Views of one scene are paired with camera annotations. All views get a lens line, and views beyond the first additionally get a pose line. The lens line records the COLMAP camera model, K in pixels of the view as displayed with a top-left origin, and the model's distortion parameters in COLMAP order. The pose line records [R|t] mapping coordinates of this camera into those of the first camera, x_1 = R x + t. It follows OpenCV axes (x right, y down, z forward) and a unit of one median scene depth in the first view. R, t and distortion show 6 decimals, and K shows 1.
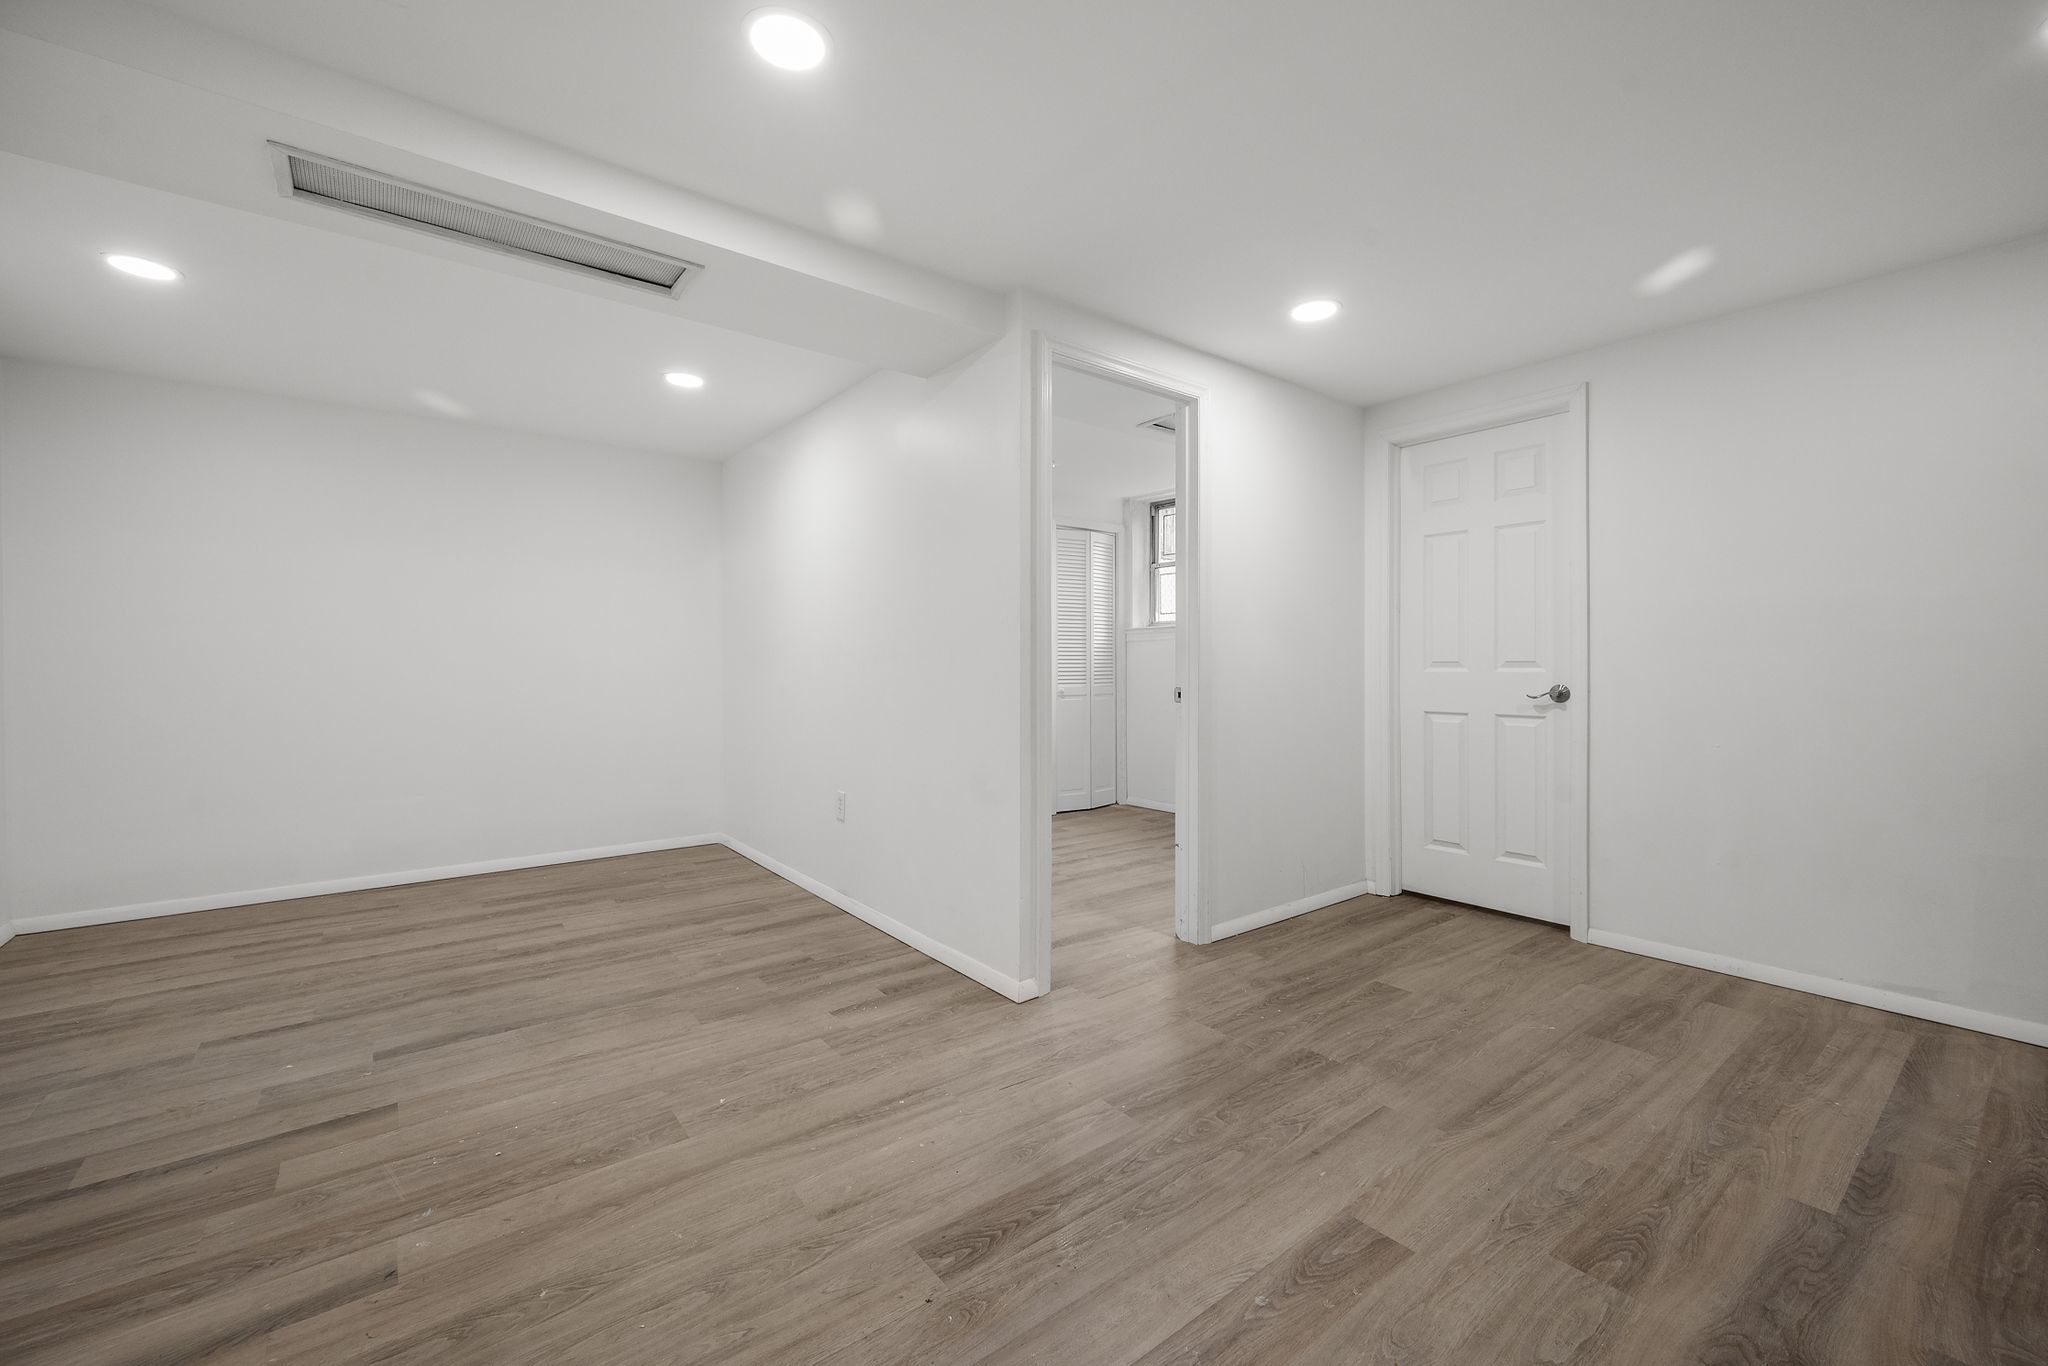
lens RADIAL K [[820.7, 0, 1025.9], [0, 820.7, 671.4], [0, 0, 1]] dist [0.002200, 0.000560]
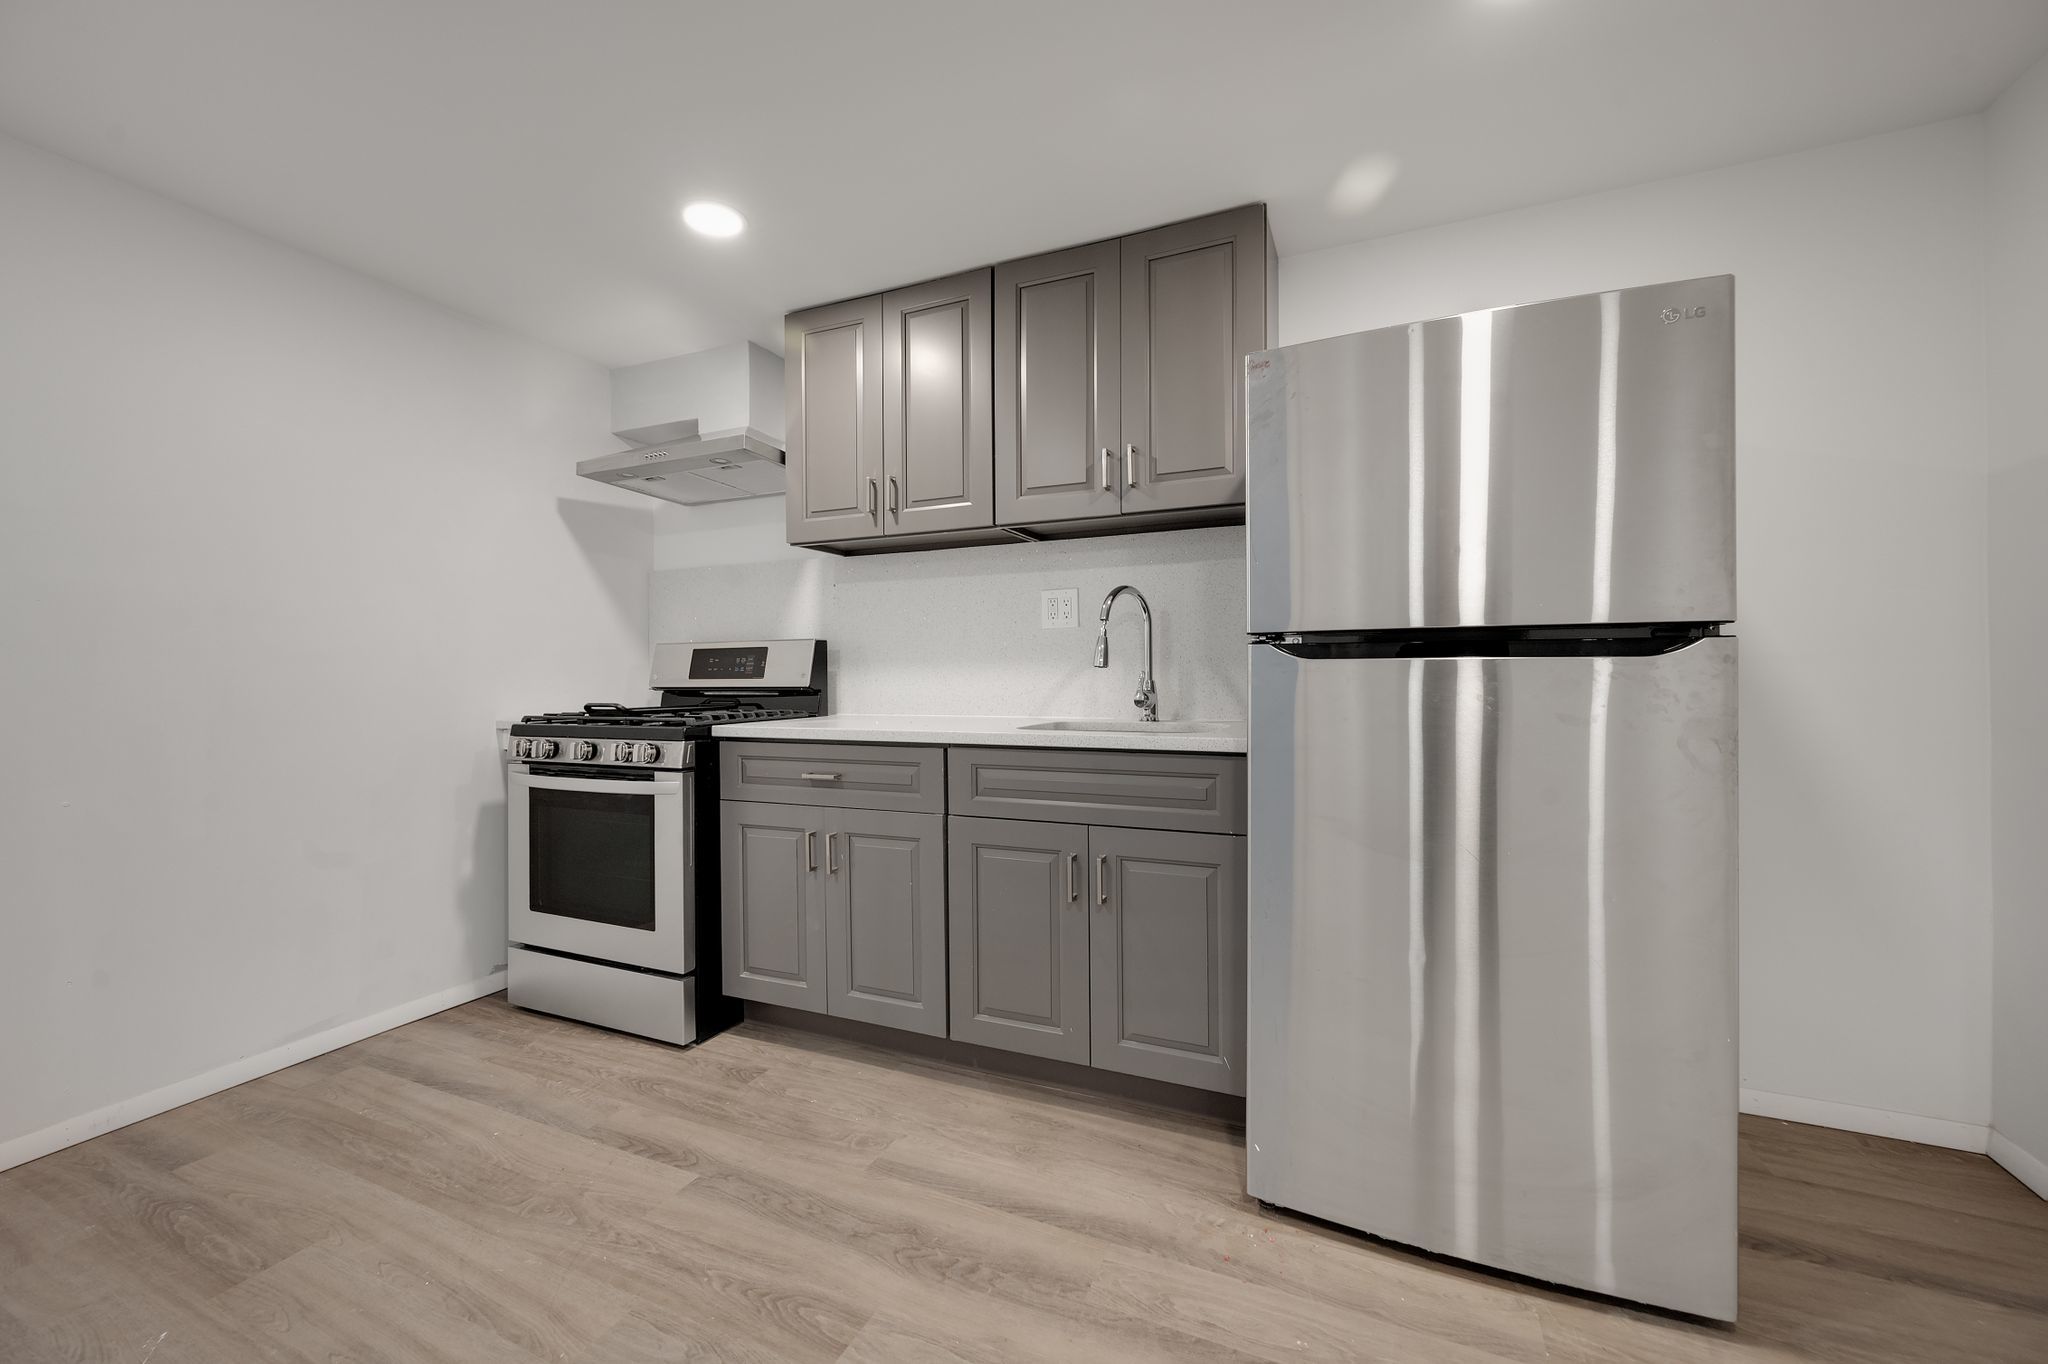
lens RADIAL K [[820.7, 0, 1024.9], [0, 820.7, 672.8], [0, 0, 1]] dist [0.002200, 0.000560]
pose [[-0.474831, -0.000323, 0.880077, -0.099239], [0.014690, 0.999858, 0.008293, -0.008635], [-0.879955, 0.016866, -0.474758, 0.578393]]
